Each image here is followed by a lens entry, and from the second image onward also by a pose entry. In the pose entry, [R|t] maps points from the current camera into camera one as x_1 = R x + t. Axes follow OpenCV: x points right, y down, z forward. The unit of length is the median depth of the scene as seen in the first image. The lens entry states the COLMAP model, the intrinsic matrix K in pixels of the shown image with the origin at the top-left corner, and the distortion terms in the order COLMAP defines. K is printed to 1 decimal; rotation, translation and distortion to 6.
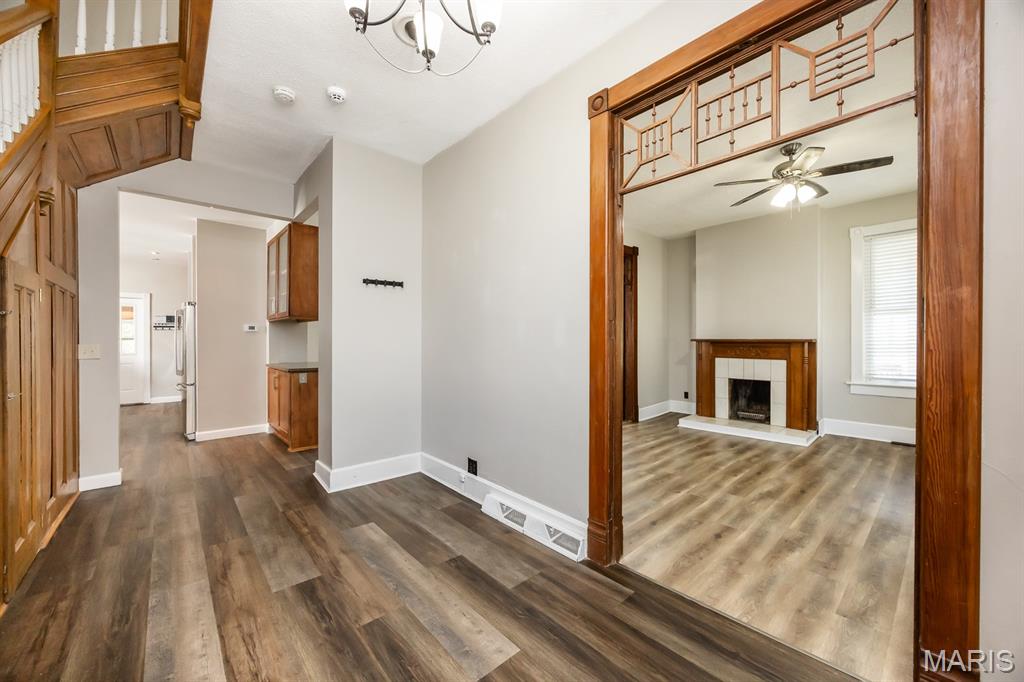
lens RADIAL K [[402.9, 0, 519.2], [0, 402.9, 336.5], [0, 0, 1]] dist [-0.002241, -0.000870]
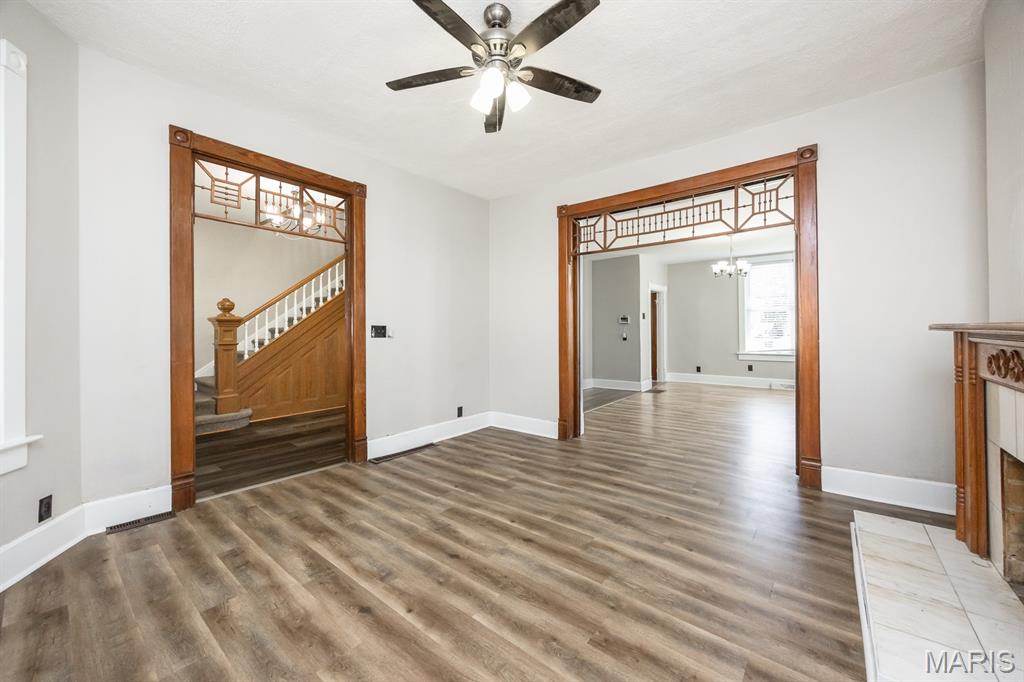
lens RADIAL K [[402.9, 0, 492.5], [0, 402.9, 325.2], [0, 0, 1]] dist [-0.002241, -0.000870]
pose [[0.100493, -0.008501, -0.994901, 0.976697], [0.013401, 0.999884, -0.007190, 0.004586], [0.994847, -0.012610, 0.100596, 0.707151]]
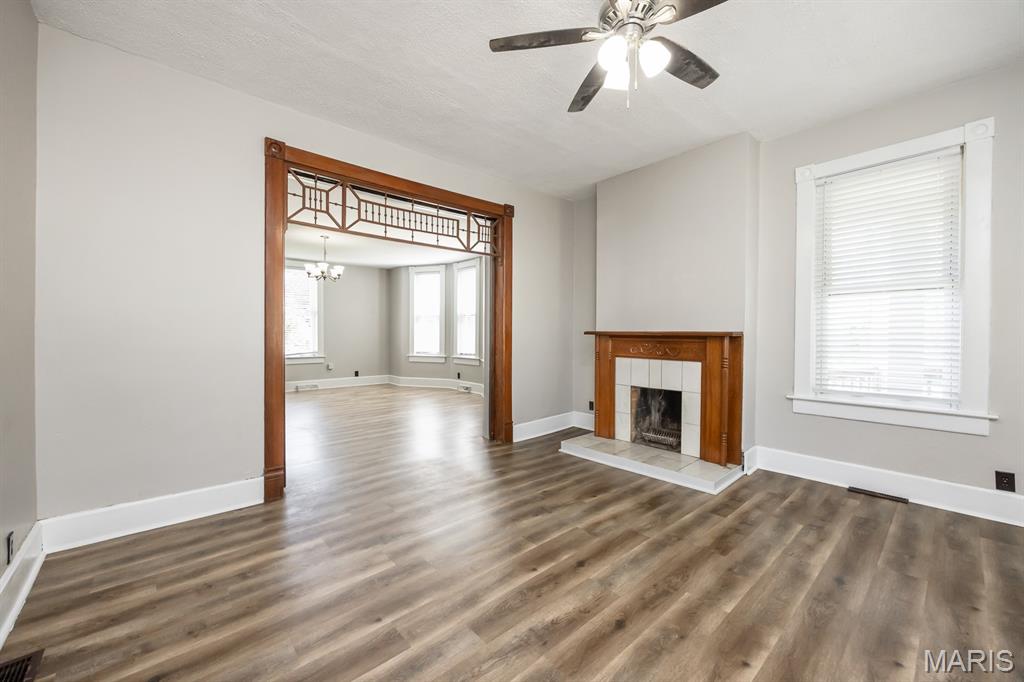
lens RADIAL K [[402.9, 0, 512.1], [0, 402.9, 337.0], [0, 0, 1]] dist [-0.002241, -0.000870]
pose [[0.999623, 0.005970, -0.026786, 0.409335], [-0.005533, 0.999851, 0.016362, 0.006725], [0.026880, -0.016208, 0.999507, 0.344353]]
